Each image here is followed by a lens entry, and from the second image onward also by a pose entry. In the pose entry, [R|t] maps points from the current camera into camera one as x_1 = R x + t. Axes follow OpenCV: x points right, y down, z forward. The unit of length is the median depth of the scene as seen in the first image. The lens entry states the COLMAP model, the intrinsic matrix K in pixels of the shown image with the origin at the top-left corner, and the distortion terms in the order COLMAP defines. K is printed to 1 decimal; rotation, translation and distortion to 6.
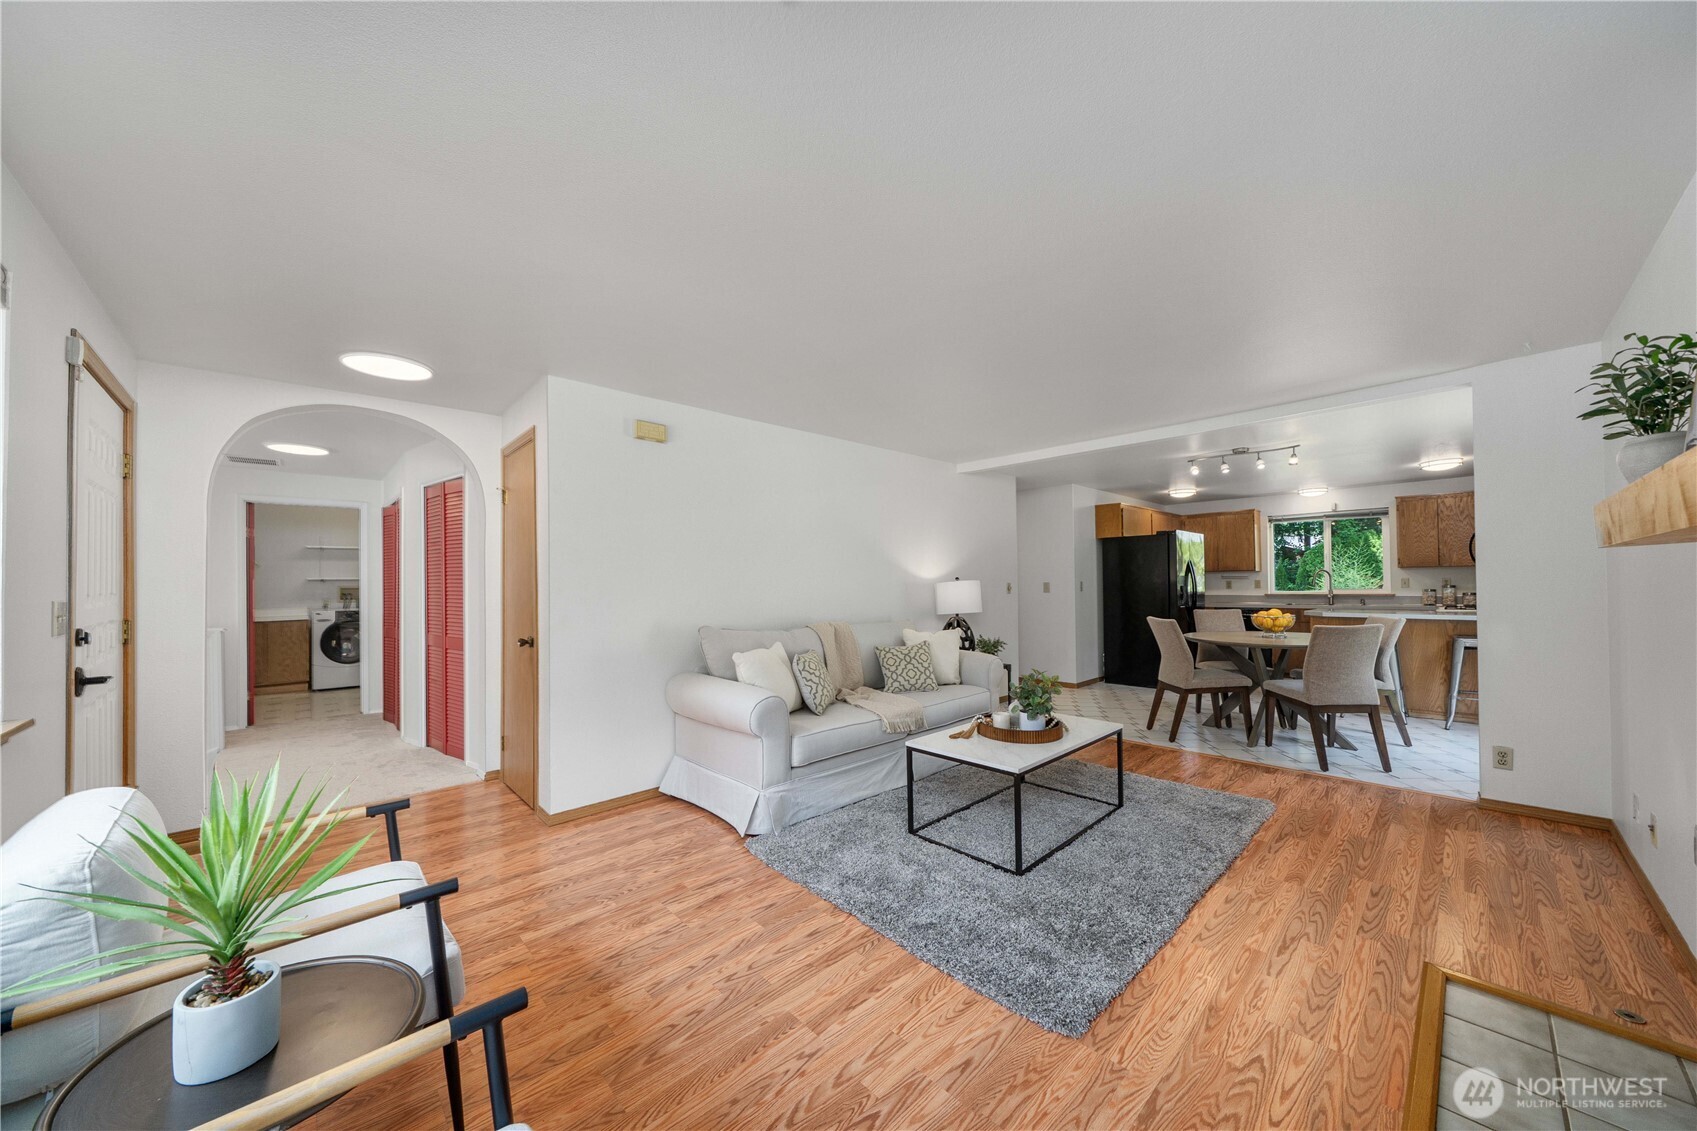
lens RADIAL K [[593.9, 0, 839.7], [0, 593.9, 574.3], [0, 0, 1]] dist [-0.003042, -0.000336]
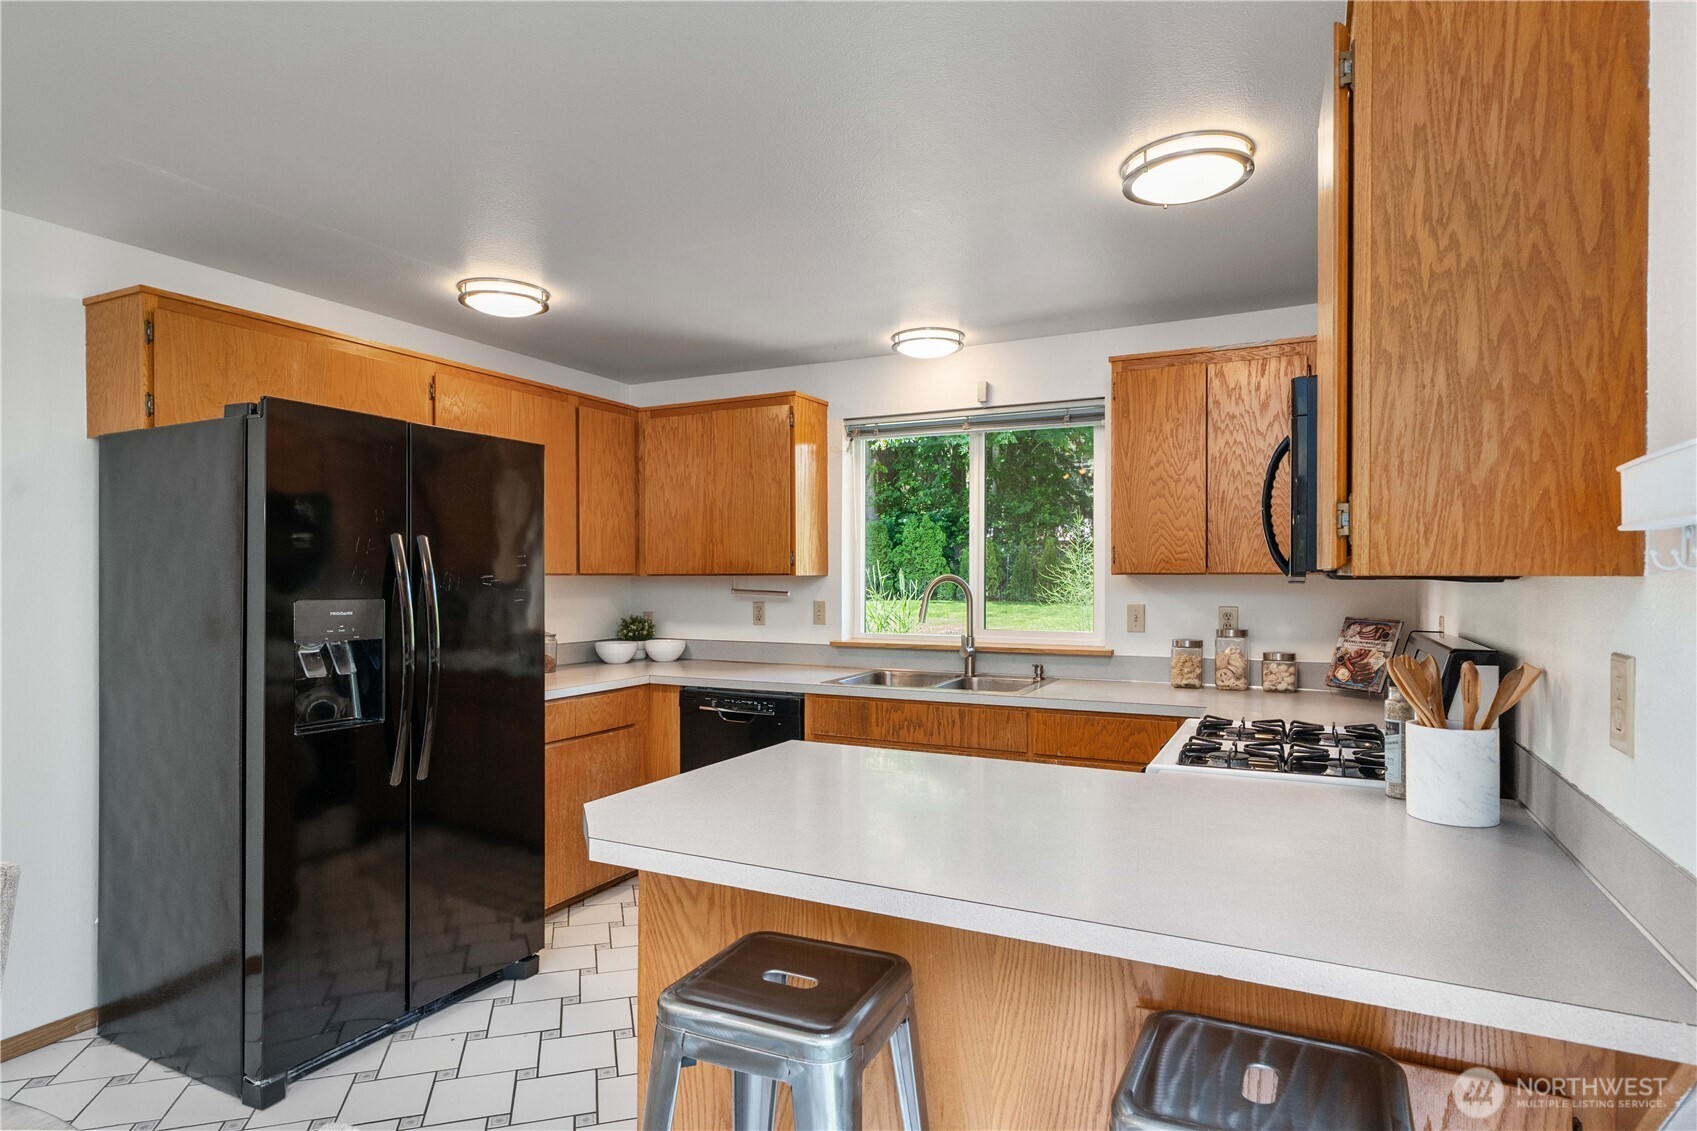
lens RADIAL K [[910.5, 0, 850.8], [0, 910.5, 576.8], [0, 0, 1]] dist [0.002923, 0.000389]
pose [[0.937851, 0.010453, 0.346879, 1.150235], [-0.016121, 0.999779, 0.013457, -0.025706], [-0.346662, -0.018212, 0.937813, 1.049642]]
